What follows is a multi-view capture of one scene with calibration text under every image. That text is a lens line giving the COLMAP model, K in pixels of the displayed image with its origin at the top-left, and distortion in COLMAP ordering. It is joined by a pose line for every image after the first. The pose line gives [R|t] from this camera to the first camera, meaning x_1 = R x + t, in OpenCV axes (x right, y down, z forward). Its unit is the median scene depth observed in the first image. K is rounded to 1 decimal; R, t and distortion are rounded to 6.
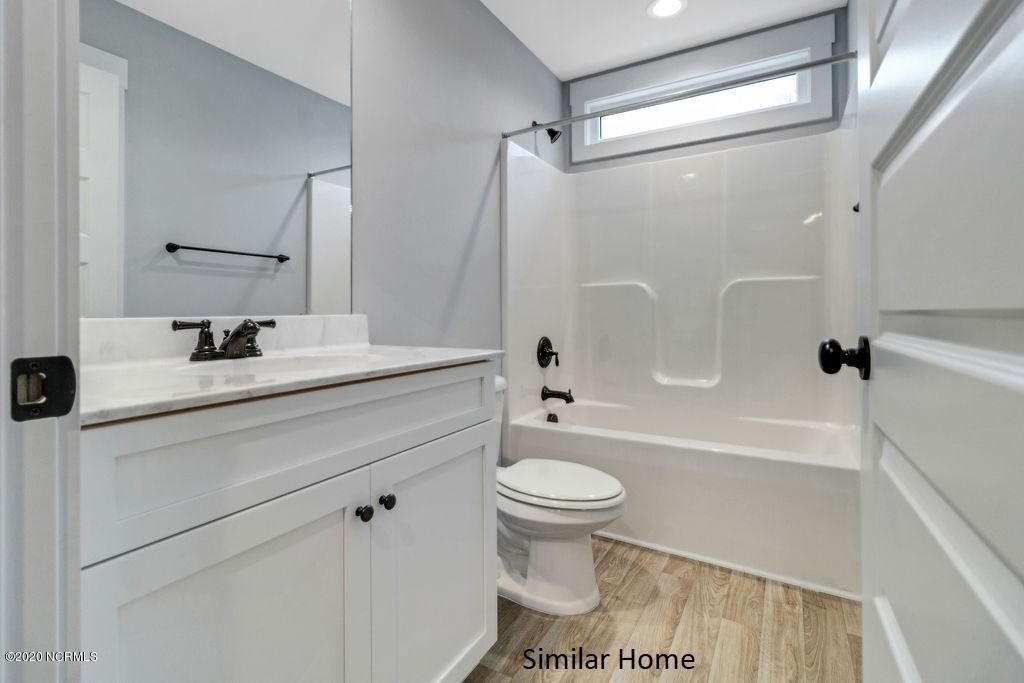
lens RADIAL K [[461.2, 0, 511.7], [0, 461.2, 329.0], [0, 0, 1]] dist [-0.002364, -0.000372]
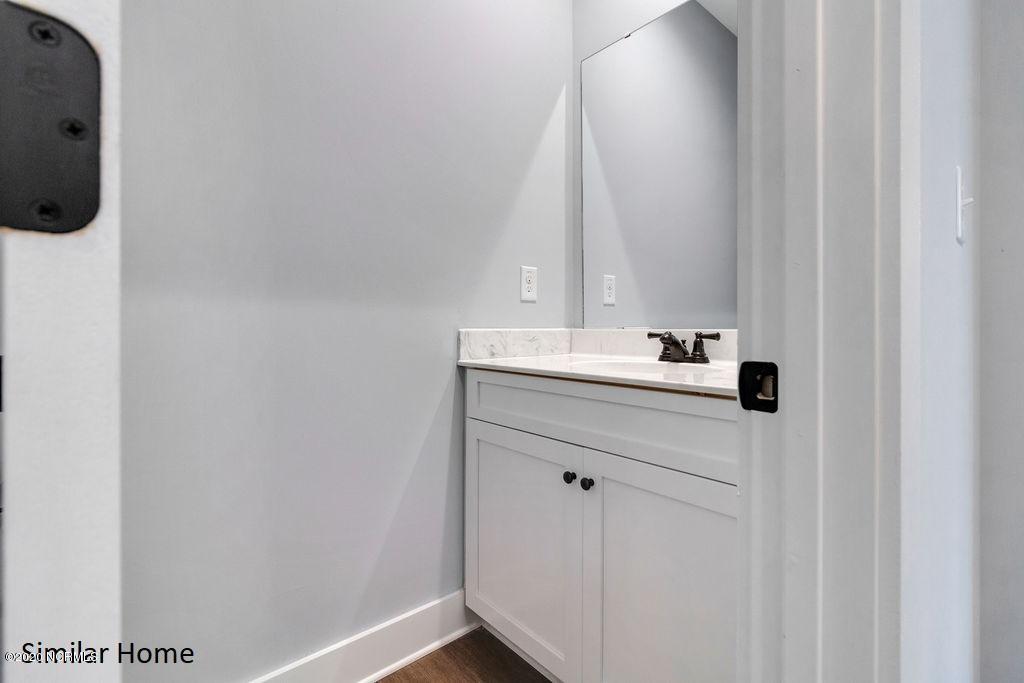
lens RADIAL K [[461.2, 0, 511.7], [0, 461.2, 329.0], [0, 0, 1]] dist [-0.002364, -0.000372]
pose [[-0.345546, 0.008679, -0.938362, 0.755390], [-0.029211, 0.999373, 0.020000, -0.040263], [0.937947, 0.034321, -0.345076, 0.984267]]
